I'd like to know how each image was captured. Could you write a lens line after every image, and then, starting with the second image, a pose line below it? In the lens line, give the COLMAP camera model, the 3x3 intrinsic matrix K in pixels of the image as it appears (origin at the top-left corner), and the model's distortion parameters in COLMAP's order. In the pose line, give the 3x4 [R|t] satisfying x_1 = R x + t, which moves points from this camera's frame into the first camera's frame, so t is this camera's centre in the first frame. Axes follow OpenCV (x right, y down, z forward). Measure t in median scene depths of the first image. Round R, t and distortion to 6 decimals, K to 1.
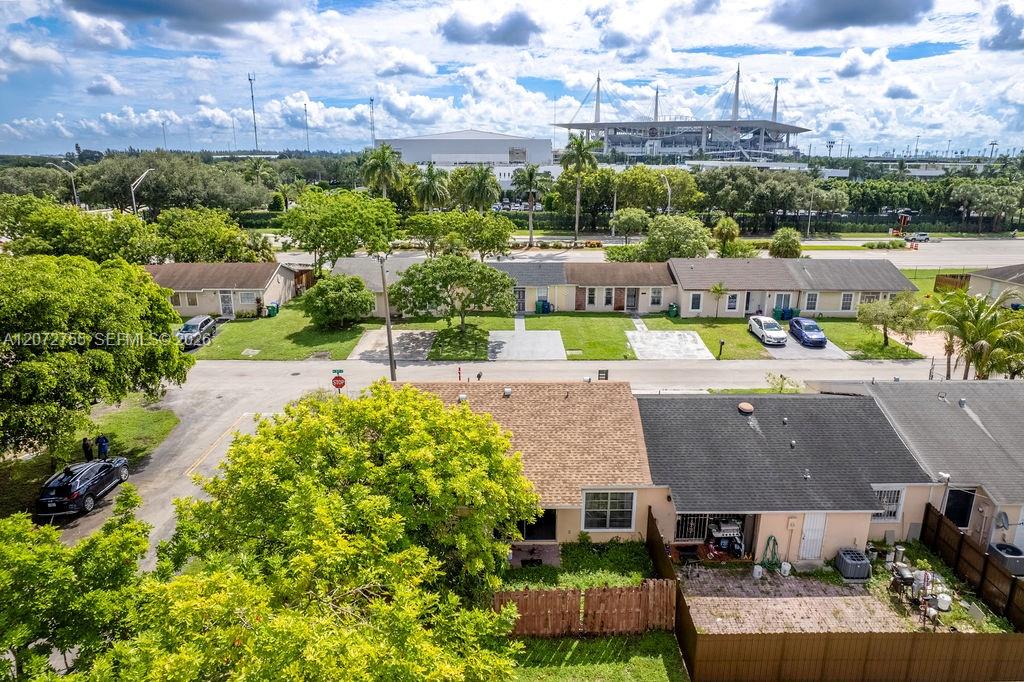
lens RADIAL K [[658.3, 0, 512.0], [0, 658.3, 341.0], [0, 0, 1]] dist [-0.033386, -0.000899]
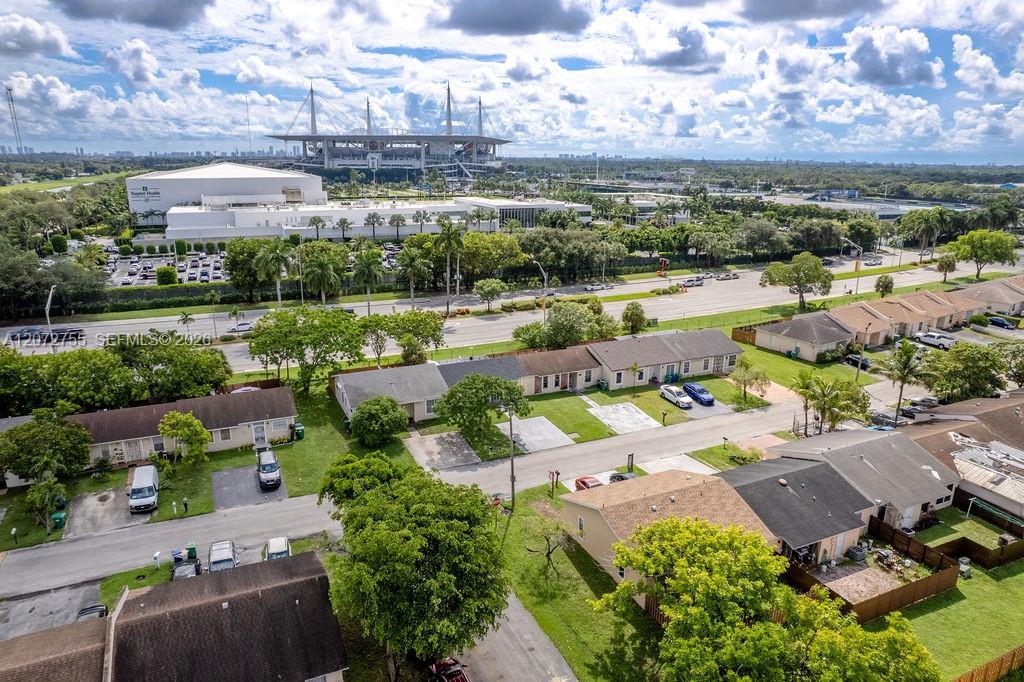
lens RADIAL K [[658.3, 0, 512.0], [0, 658.3, 341.0], [0, 0, 1]] dist [-0.033386, -0.000899]
pose [[0.912482, -0.102976, 0.395945, -0.464591], [0.106089, 0.994257, 0.014093, -0.180247], [-0.395122, 0.029145, 0.918166, -0.183947]]
